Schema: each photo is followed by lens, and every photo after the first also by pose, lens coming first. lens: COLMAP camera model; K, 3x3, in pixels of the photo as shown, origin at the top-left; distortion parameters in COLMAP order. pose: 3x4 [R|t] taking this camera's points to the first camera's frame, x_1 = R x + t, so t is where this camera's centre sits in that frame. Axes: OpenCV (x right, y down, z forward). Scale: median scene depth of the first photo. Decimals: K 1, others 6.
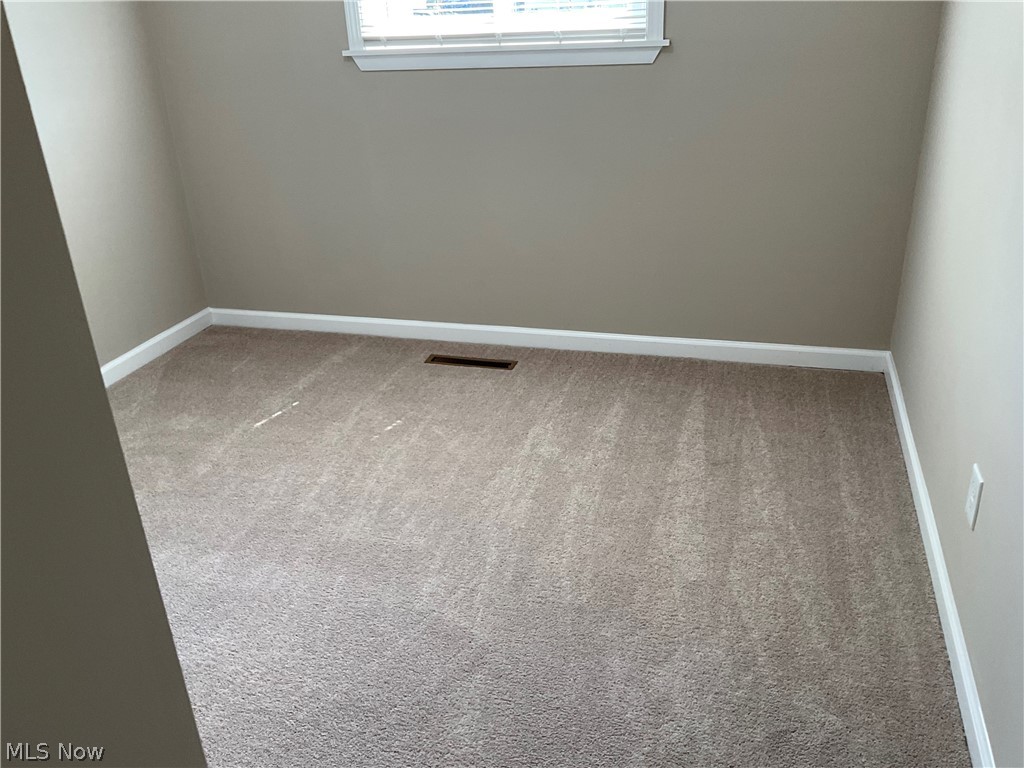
lens RADIAL K [[859.1, 0, 505.0], [0, 859.1, 382.5], [0, 0, 1]] dist [0.130467, -0.256866]
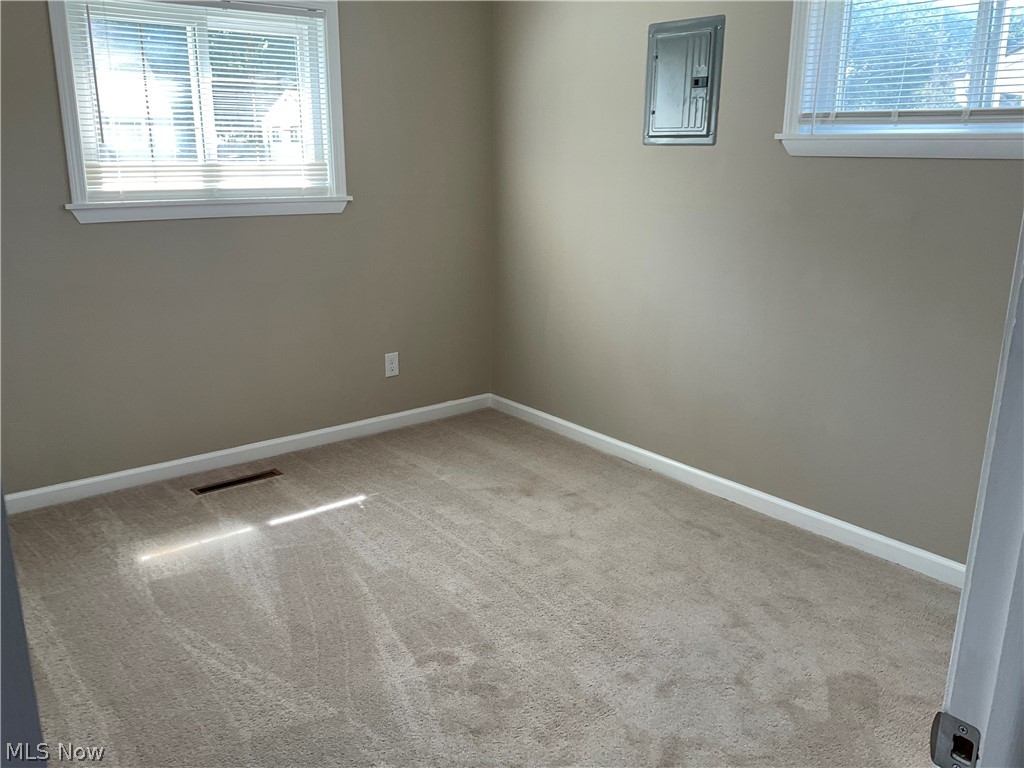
lens RADIAL K [[859.1, 0, 505.0], [0, 859.1, 382.5], [0, 0, 1]] dist [0.130467, -0.256866]
pose [[0.552794, -0.173121, 0.815137, -0.744083], [0.303504, 0.952824, -0.003461, -0.038568], [-0.776083, 0.249311, 0.579258, 0.103781]]
